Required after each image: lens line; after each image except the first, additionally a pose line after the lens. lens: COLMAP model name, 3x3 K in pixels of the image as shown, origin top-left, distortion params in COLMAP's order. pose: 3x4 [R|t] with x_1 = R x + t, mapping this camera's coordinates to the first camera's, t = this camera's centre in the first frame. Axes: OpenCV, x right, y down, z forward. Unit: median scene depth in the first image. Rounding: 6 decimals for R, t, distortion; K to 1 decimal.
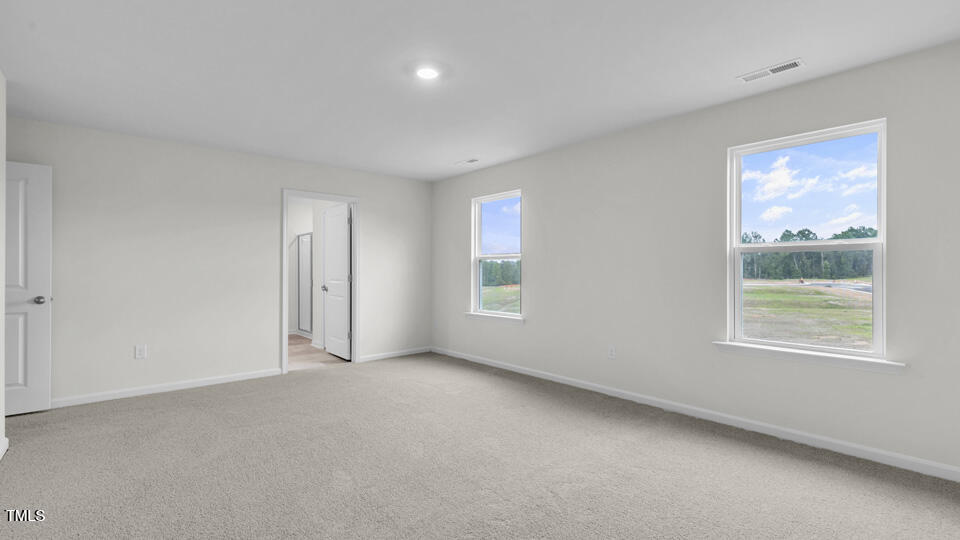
lens RADIAL K [[441.4, 0, 490.2], [0, 441.4, 269.4], [0, 0, 1]] dist [0.010378, -0.000681]
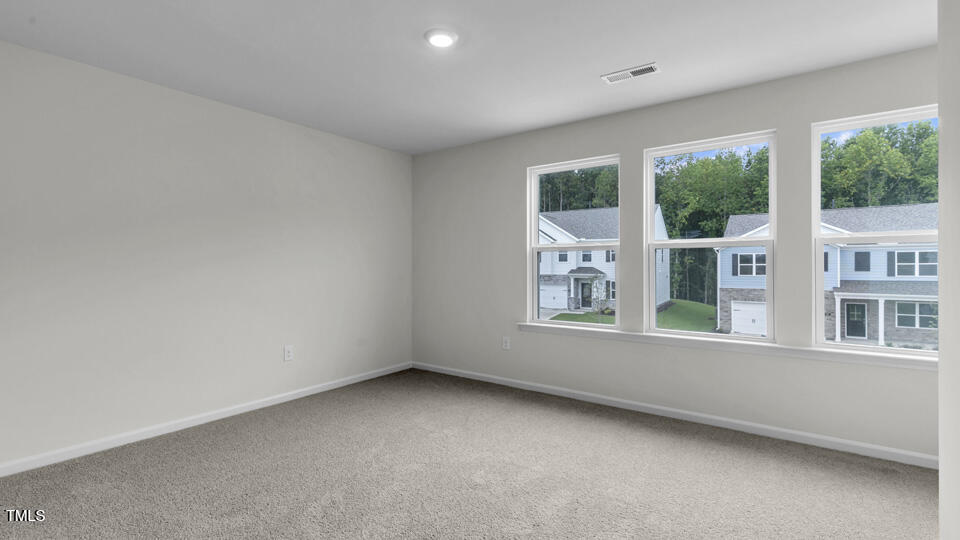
lens RADIAL K [[441.4, 0, 496.1], [0, 441.4, 253.2], [0, 0, 1]] dist [0.010378, -0.000681]
pose [[0.975086, 0.002149, 0.221816, -0.170965], [0.003685, 0.999658, -0.025884, 0.000667], [-0.221796, 0.026057, 0.974745, 0.198650]]
